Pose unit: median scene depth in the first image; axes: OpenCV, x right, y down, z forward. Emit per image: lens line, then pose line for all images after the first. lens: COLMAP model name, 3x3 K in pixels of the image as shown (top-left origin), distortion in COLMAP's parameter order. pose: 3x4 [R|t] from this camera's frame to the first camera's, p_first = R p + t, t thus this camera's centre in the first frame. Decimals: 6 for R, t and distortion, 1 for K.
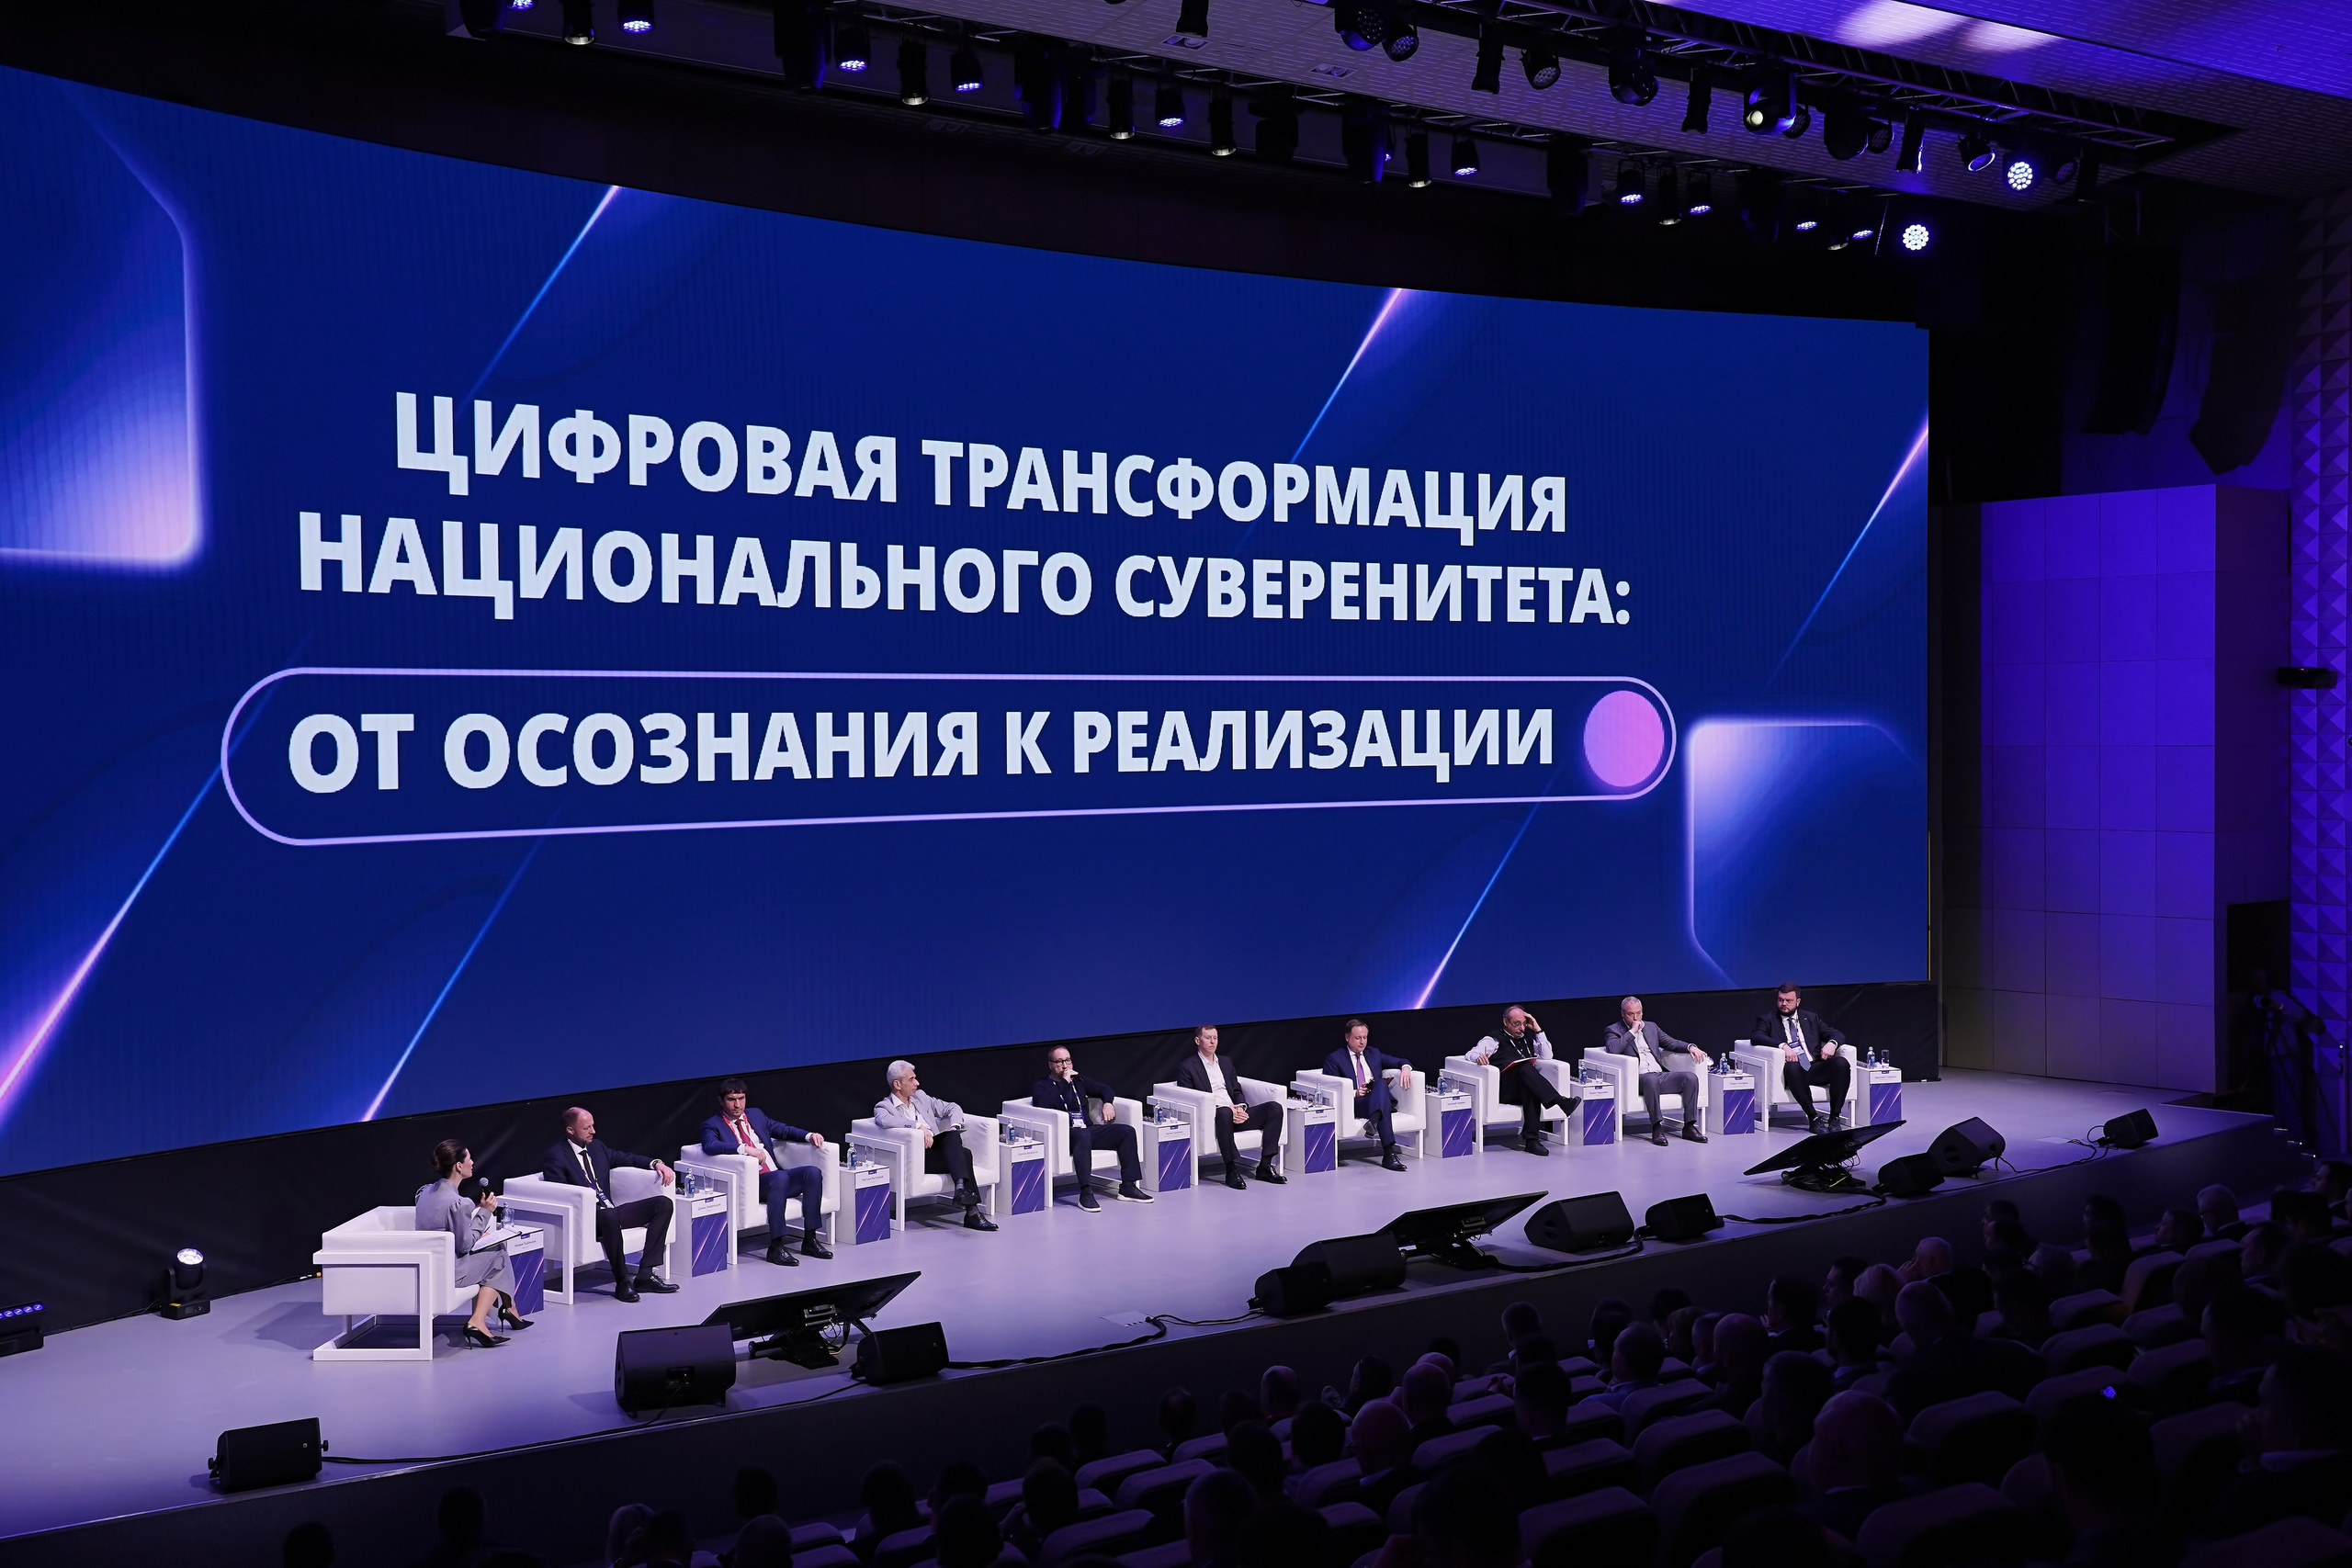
lens RADIAL K [[2524.3, 0, 1176.5], [0, 2524.3, 771.6], [0, 0, 1]] dist [0.065856, 0.033851]
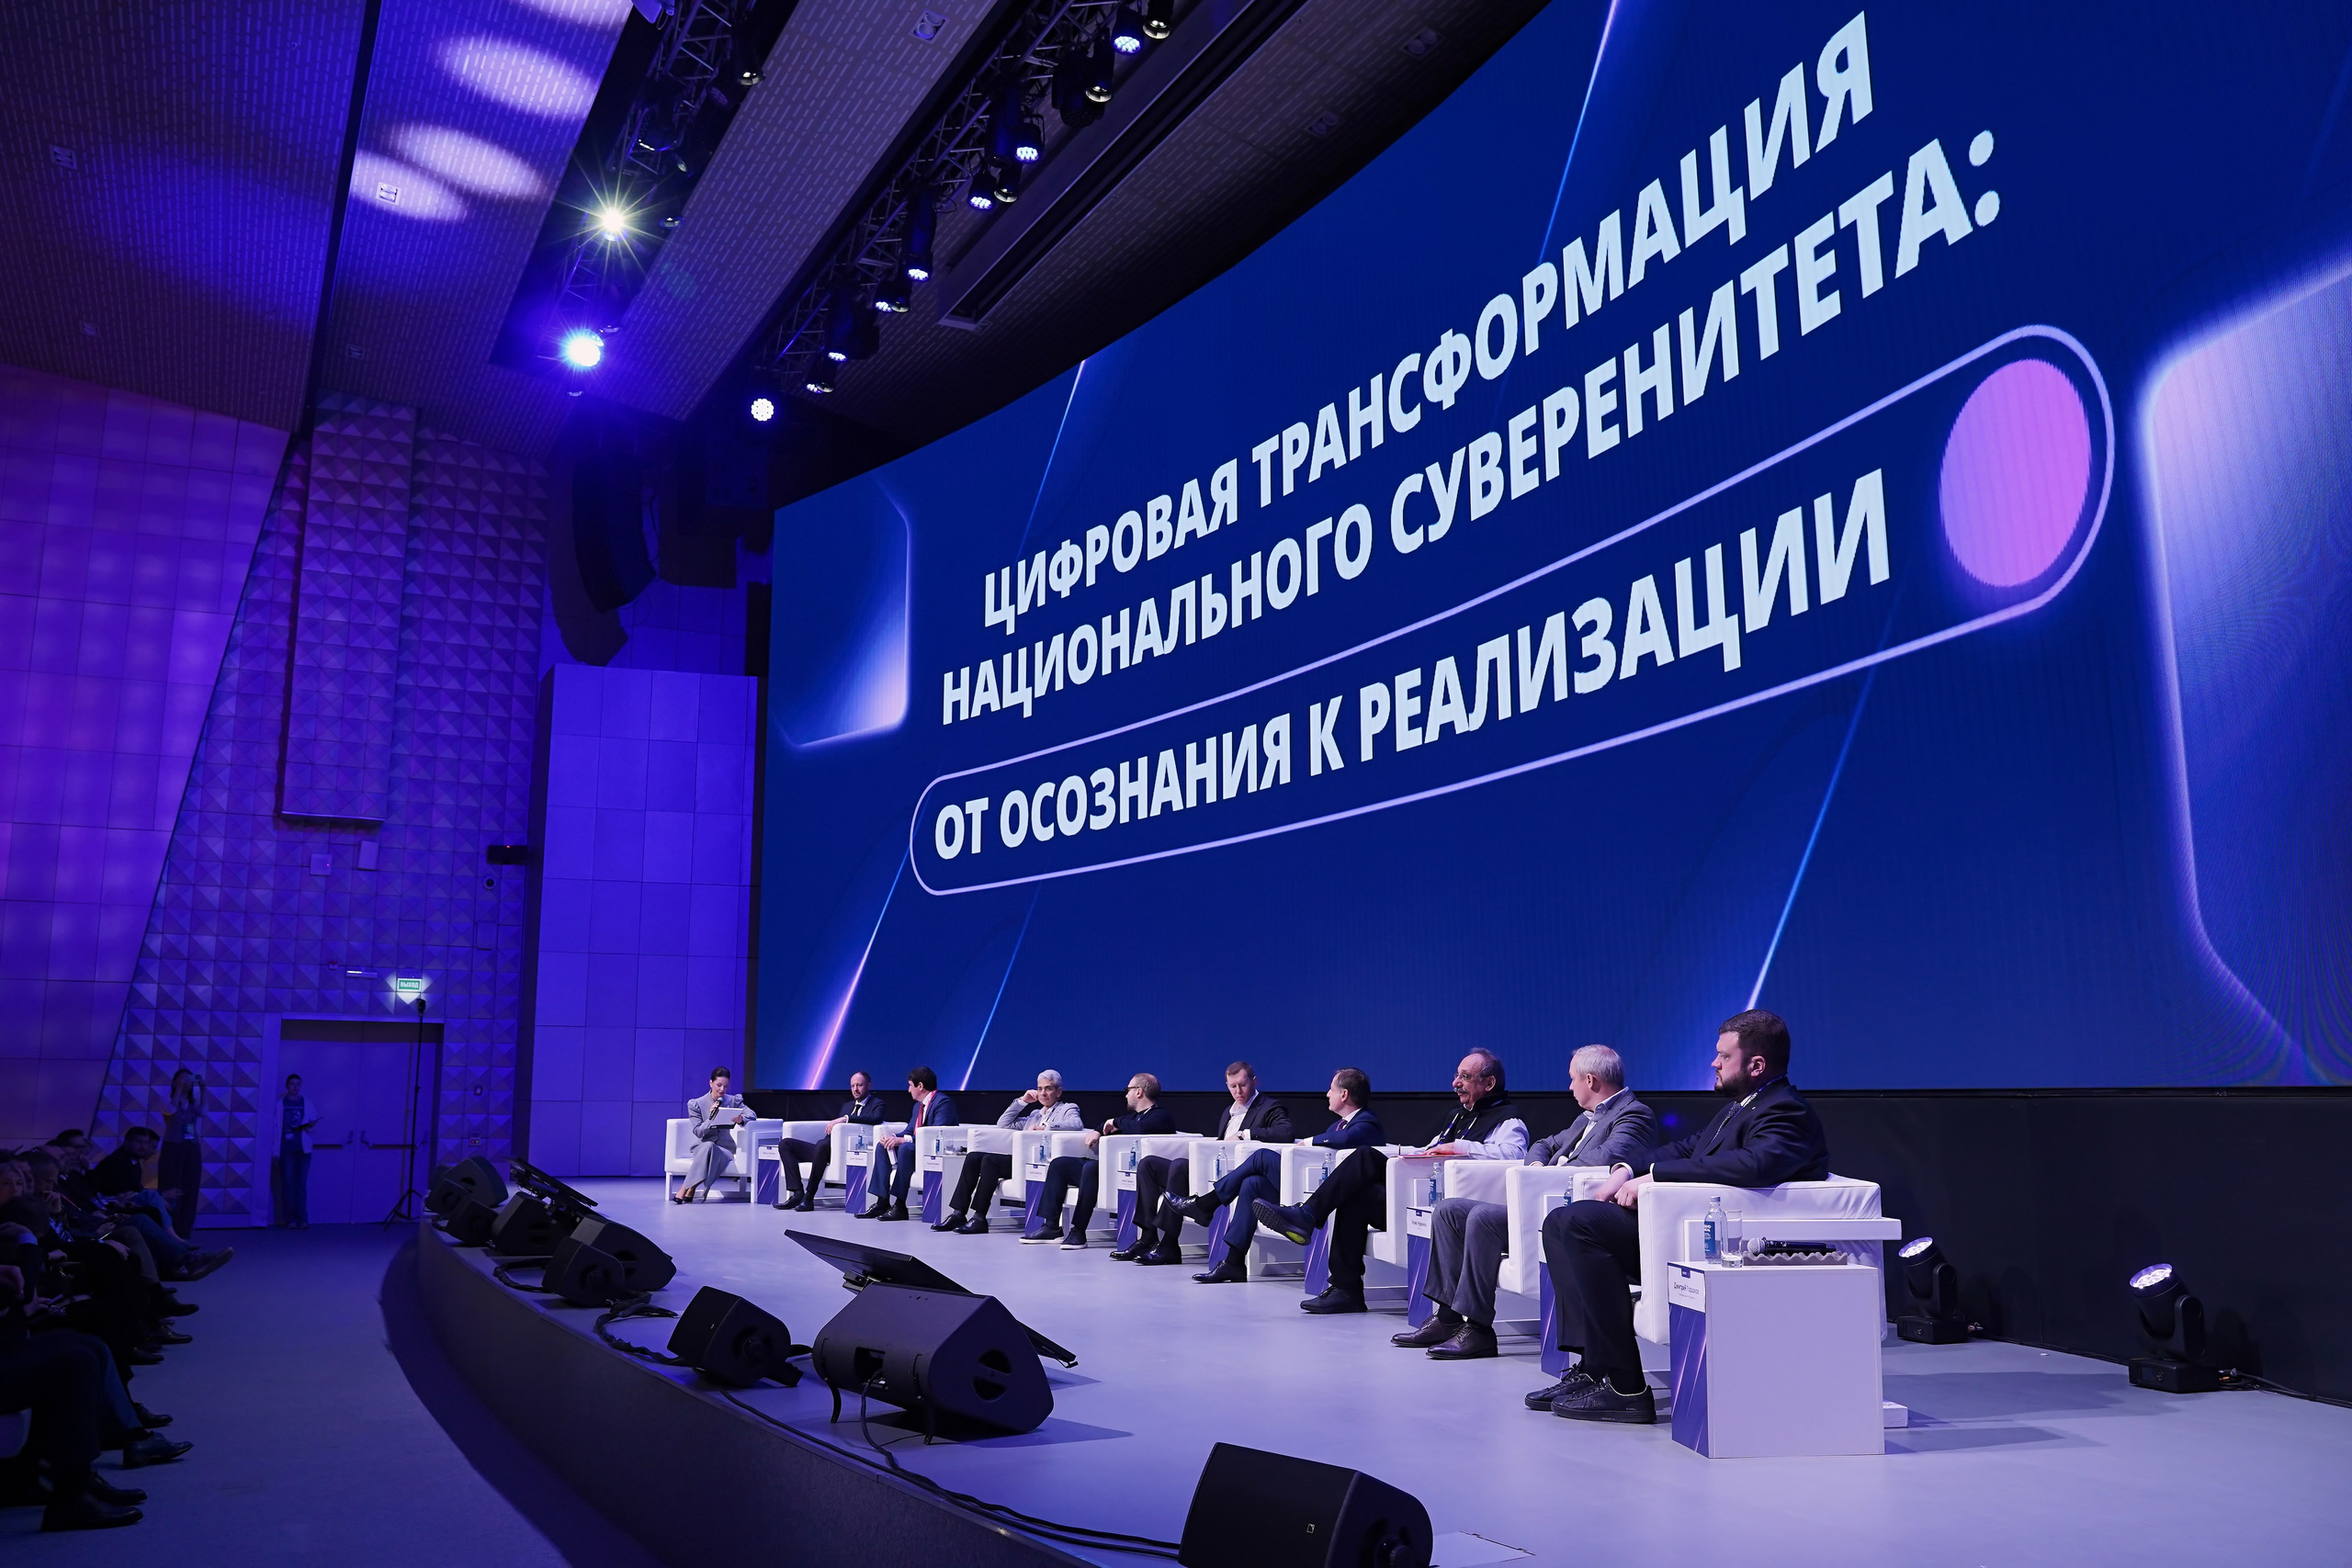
lens RADIAL K [[1893.5, 0, 1173.7], [0, 1893.5, 774.3], [0, 0, 1]] dist [-0.110895, 0.074656]
pose [[-0.163316, -0.156694, -0.974051, 0.571594], [-0.021623, 0.987638, -0.155255, 0.101859], [0.986337, -0.004294, -0.164686, 1.054733]]
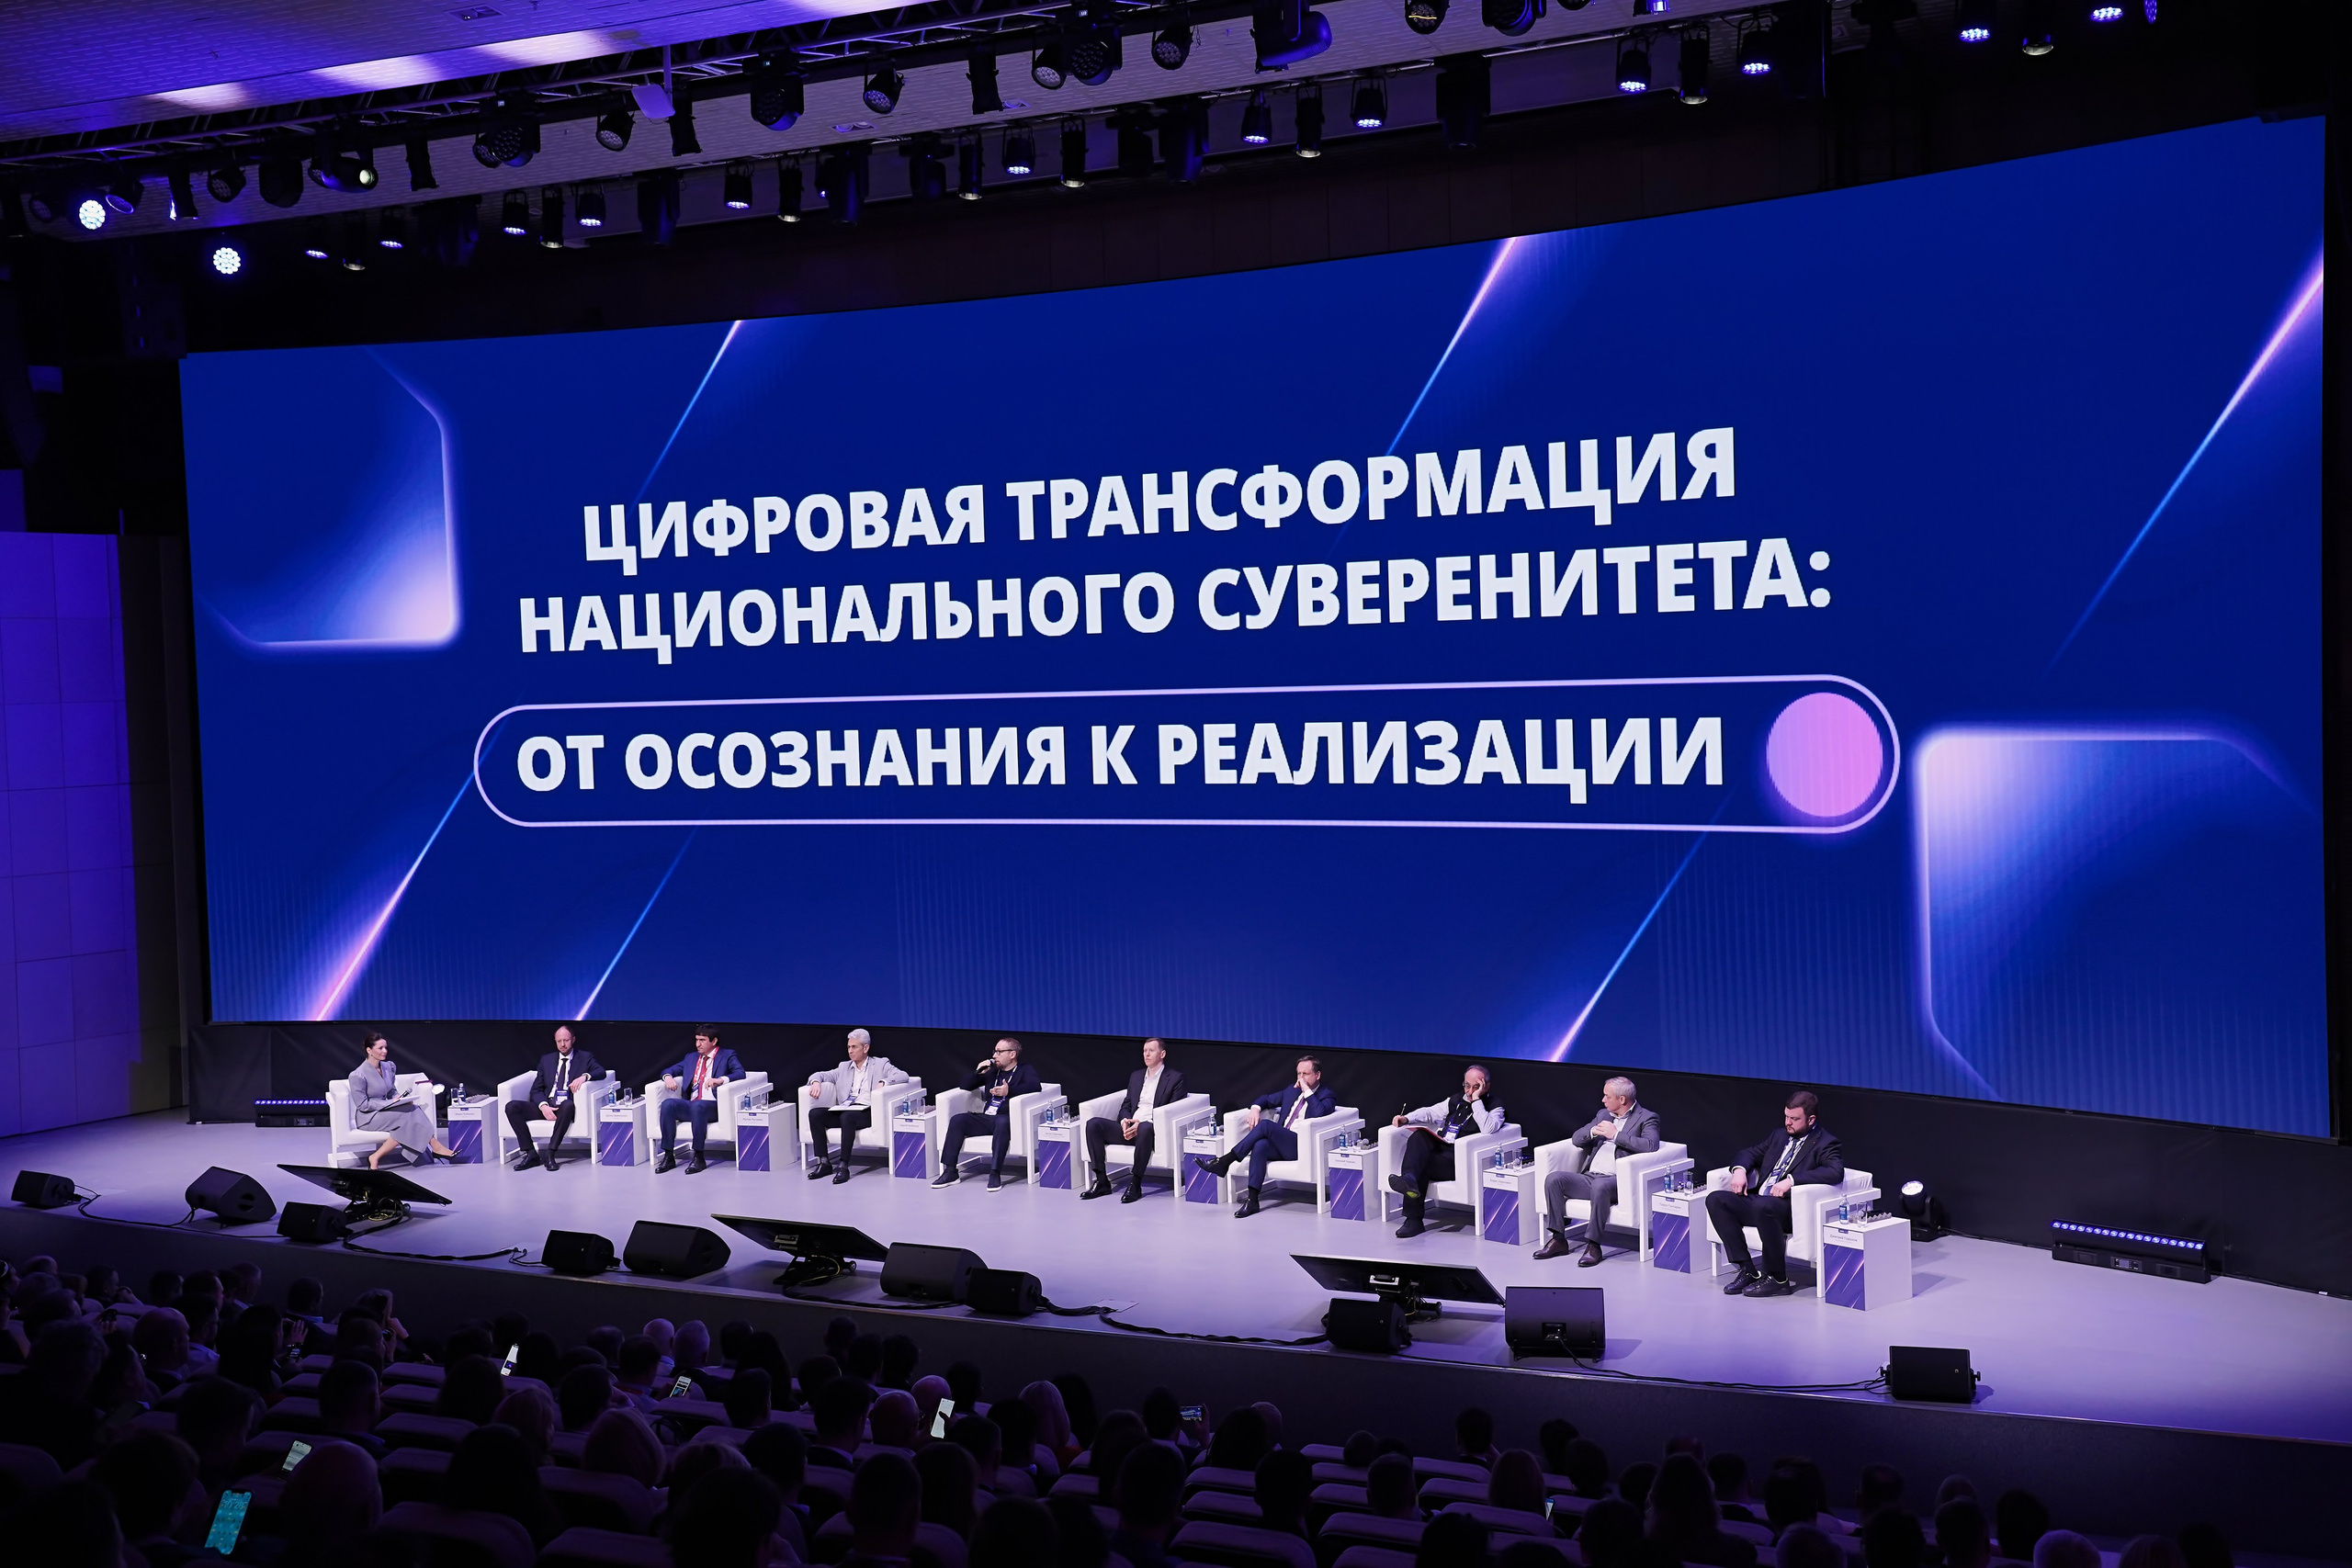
lens RADIAL K [[2577.4, 0, 1167.9], [0, 2577.4, 776.5], [0, 0, 1]] dist [0.073466, 0.011604]
pose [[0.436032, 0.033789, -0.899297, 0.927923], [0.007352, 0.999128, 0.041104, -0.046773], [0.899901, -0.024534, 0.435403, 0.547768]]
